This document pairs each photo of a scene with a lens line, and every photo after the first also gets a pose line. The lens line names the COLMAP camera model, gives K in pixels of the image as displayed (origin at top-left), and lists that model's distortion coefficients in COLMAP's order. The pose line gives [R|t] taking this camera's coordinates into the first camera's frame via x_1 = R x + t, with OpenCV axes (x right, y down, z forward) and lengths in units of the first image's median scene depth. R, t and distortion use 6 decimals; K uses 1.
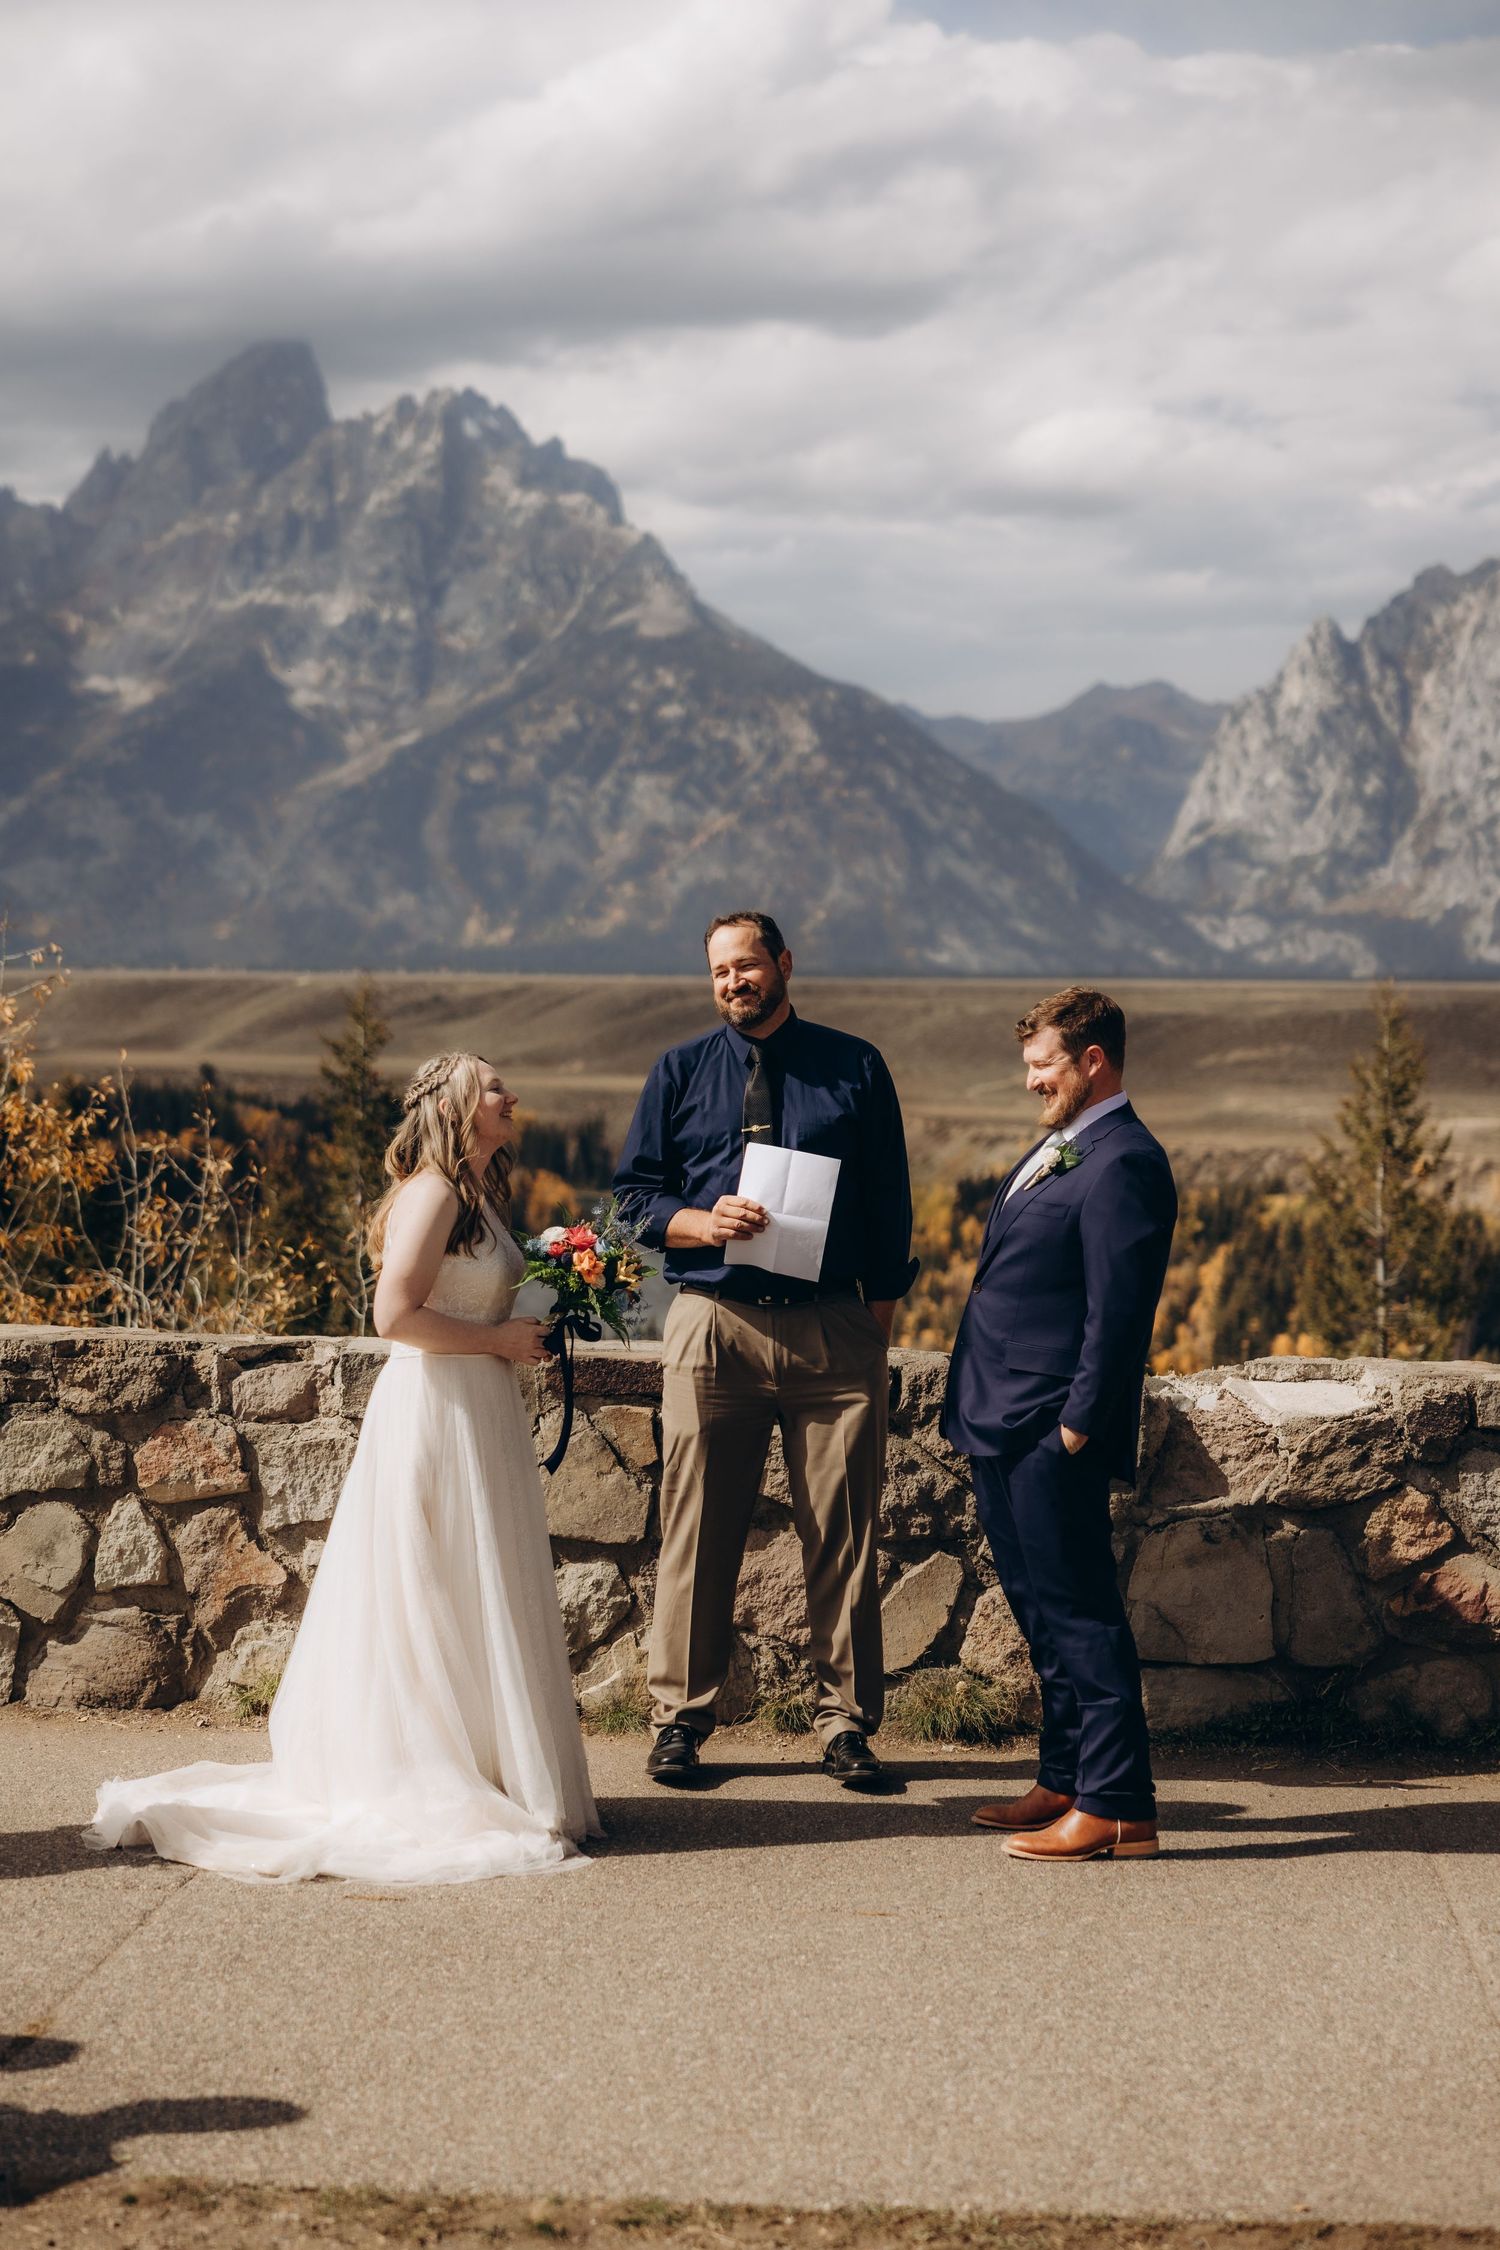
lens RADIAL K [[4480.1, 0, 757.9], [0, 4480.1, 1120.2], [0, 0, 1]] dist [0.040641, 0.000000]
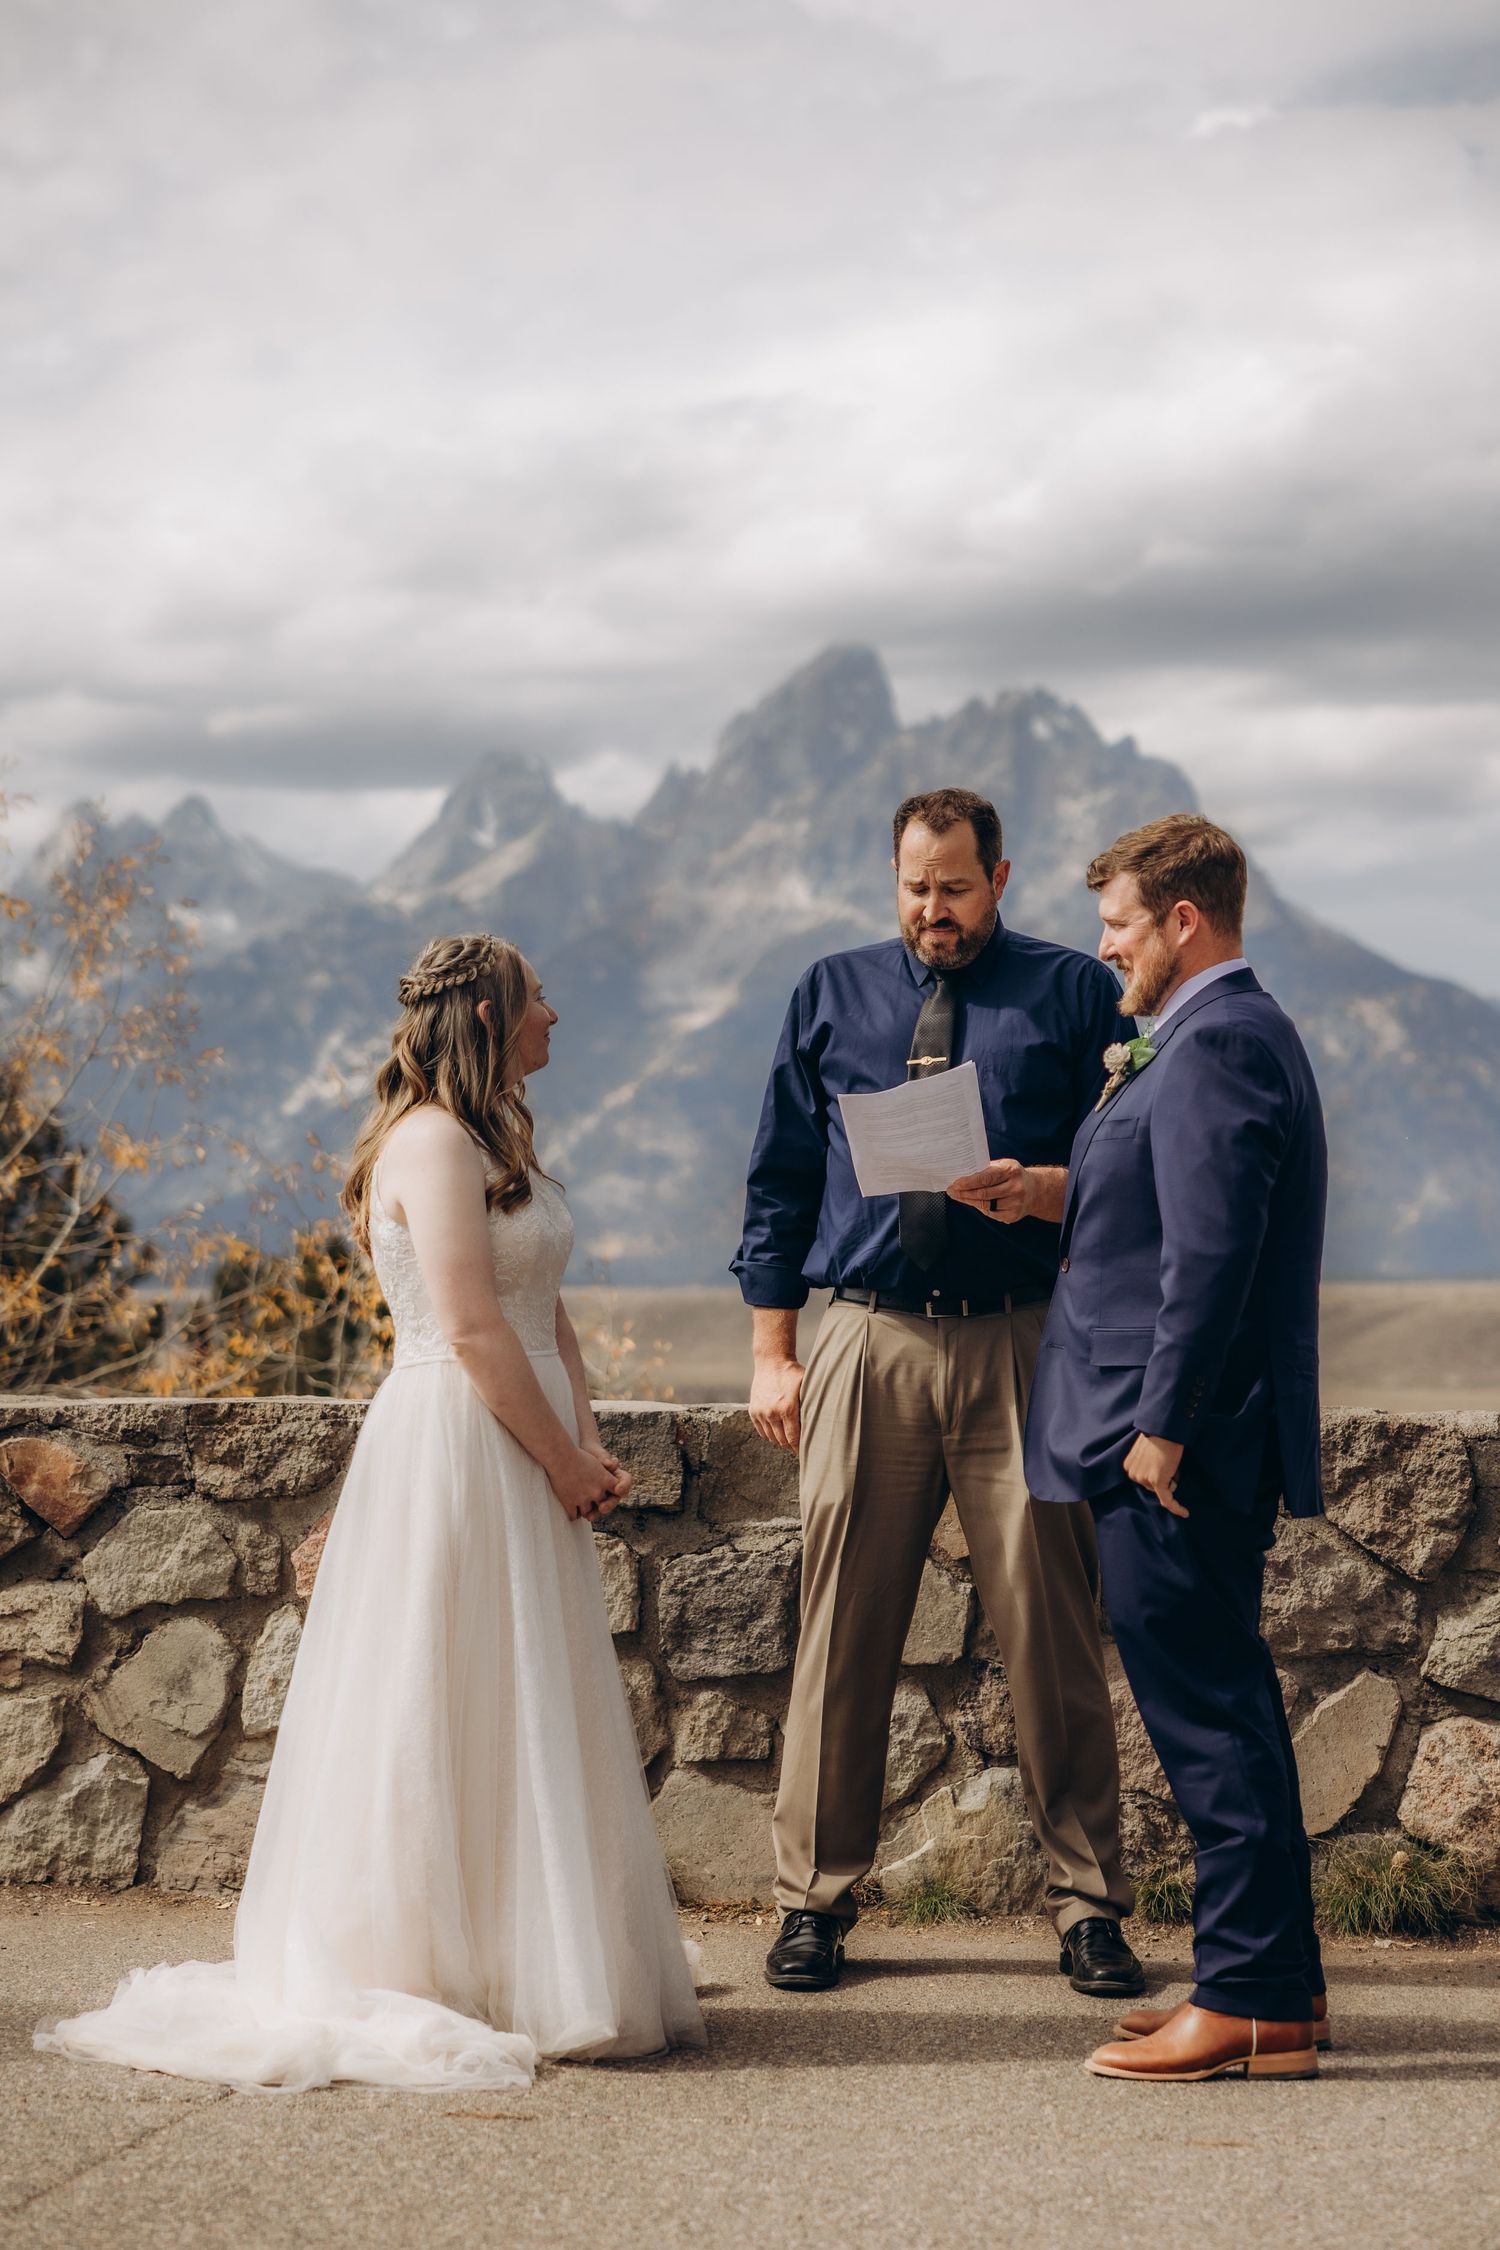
lens RADIAL K [[4480.1, 0, 765.3], [0, 4480.1, 1128.6], [0, 0, 1]] dist [0.040641, 0.000000]
pose [[0.990767, -0.022858, -0.133632, 0.042595], [0.012591, 0.996938, -0.077174, 0.062556], [0.134987, 0.074779, 0.988022, 0.258488]]
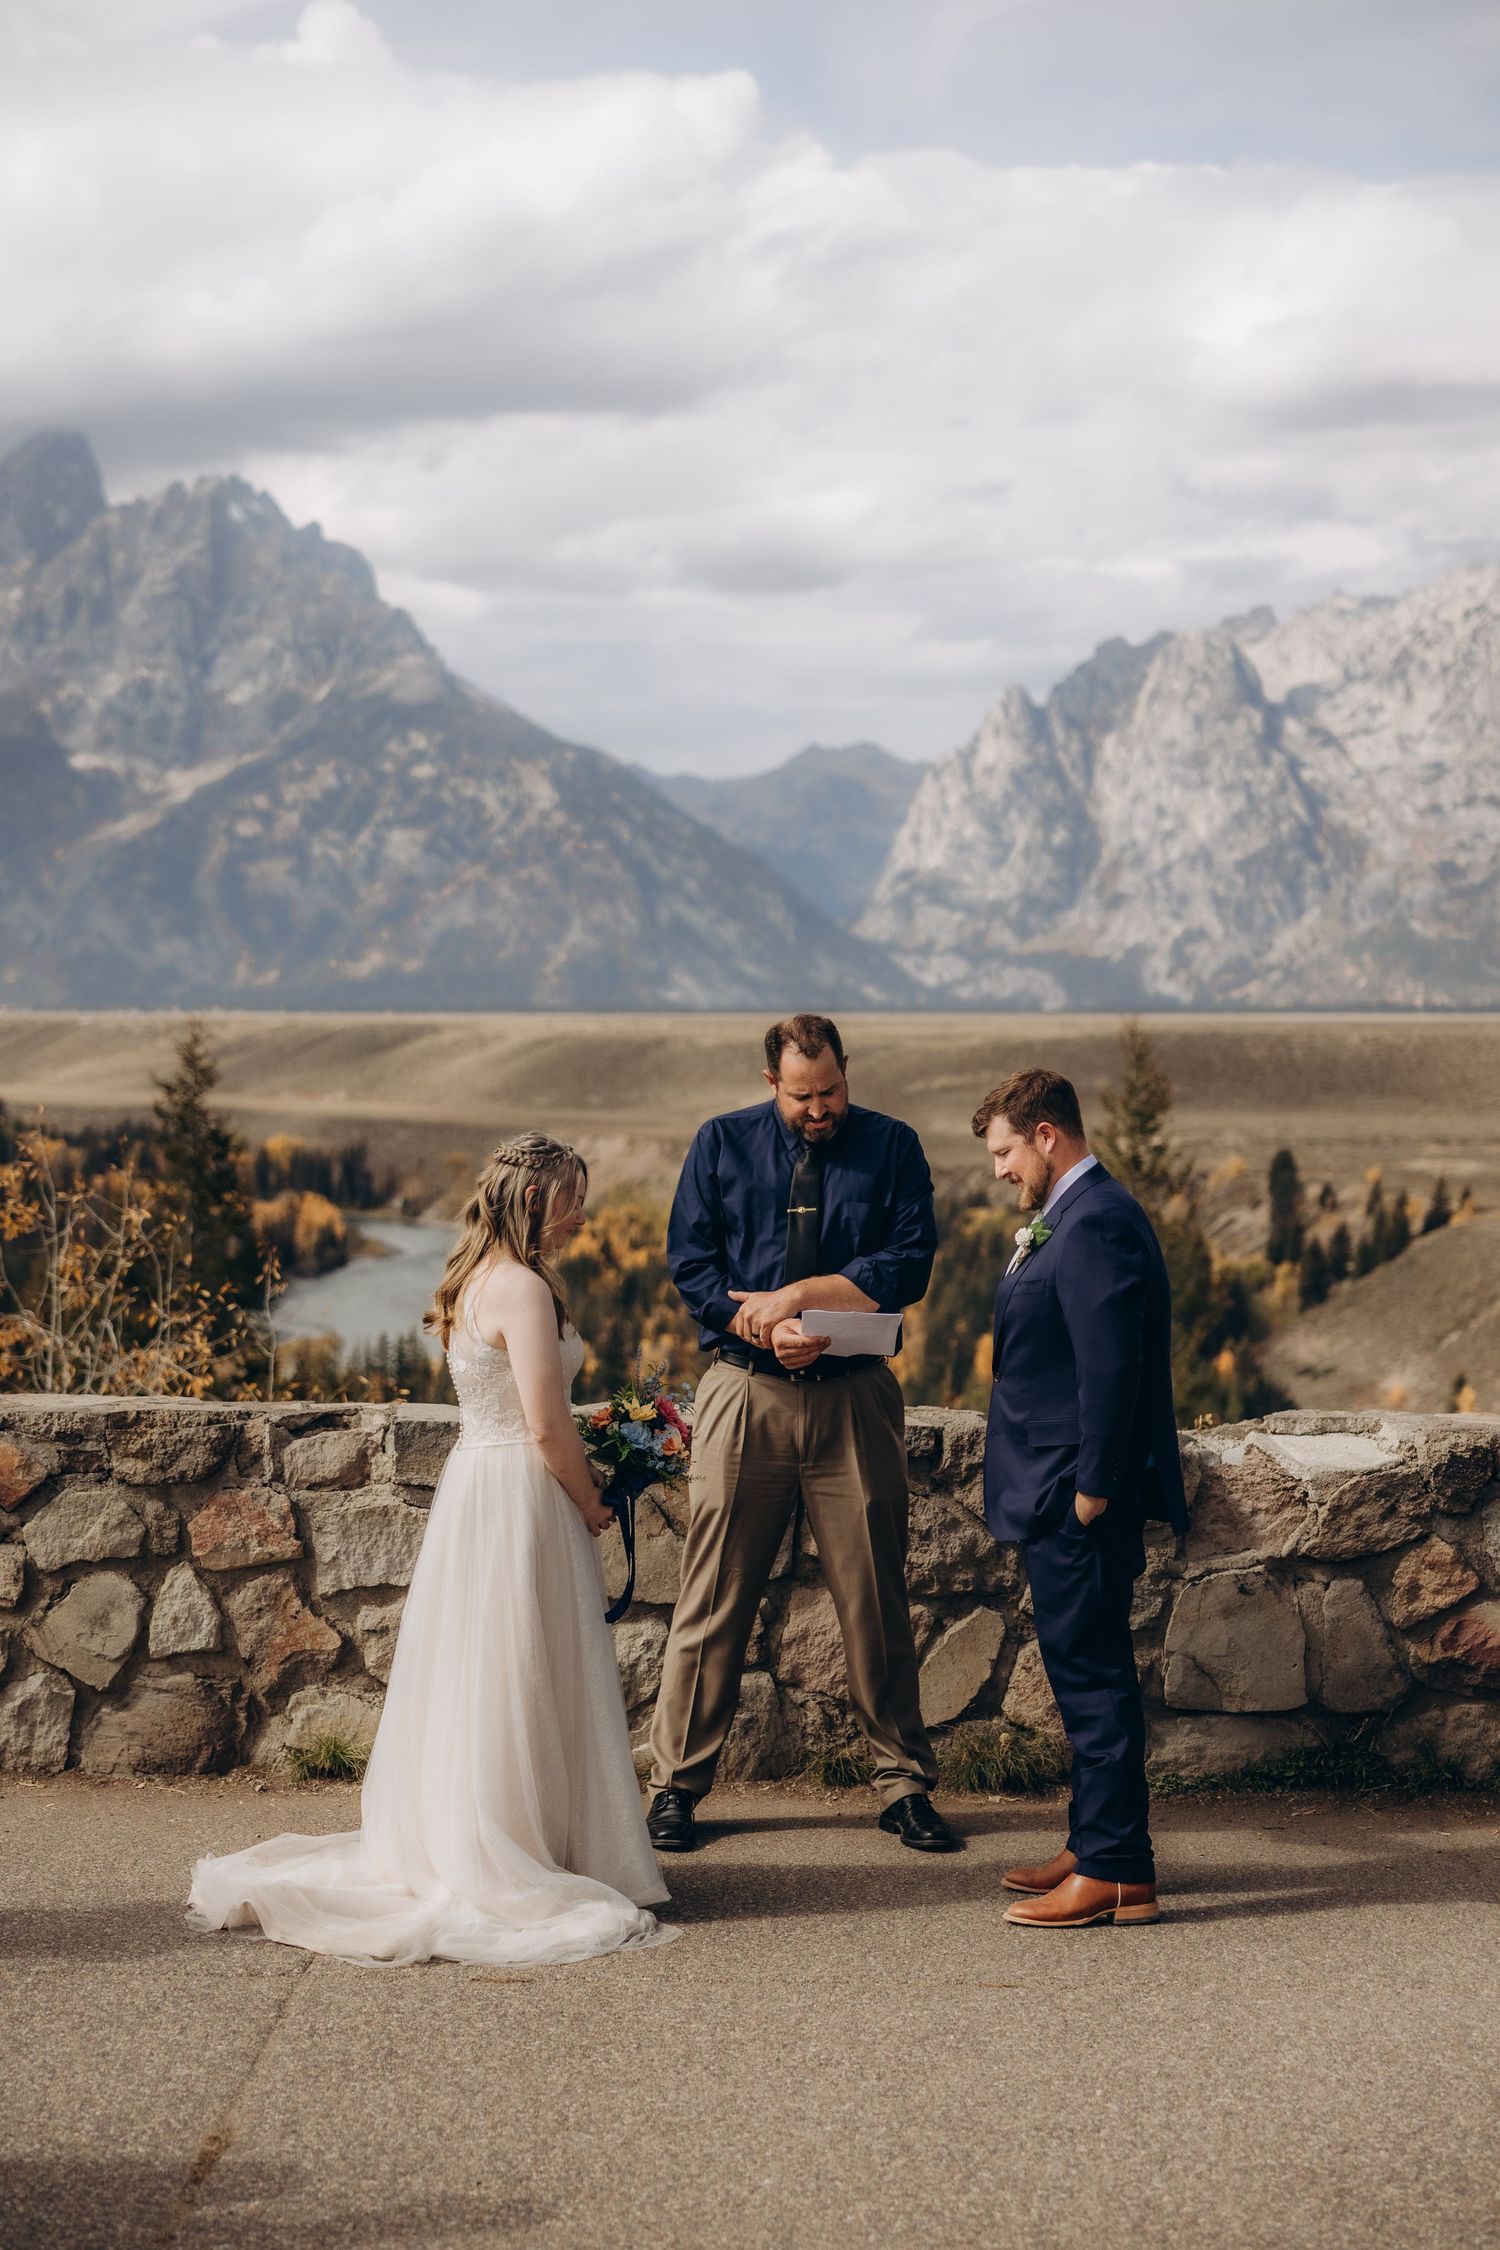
lens RADIAL K [[4048.5, 0, 742.5], [0, 4048.5, 1115.1], [0, 0, 1]] dist [0.032591, 0.000000]
pose [[0.997677, -0.008730, 0.067559, -0.074915], [0.009105, 0.999945, -0.005232, -0.011934], [-0.067510, 0.005835, 0.997702, 0.075661]]
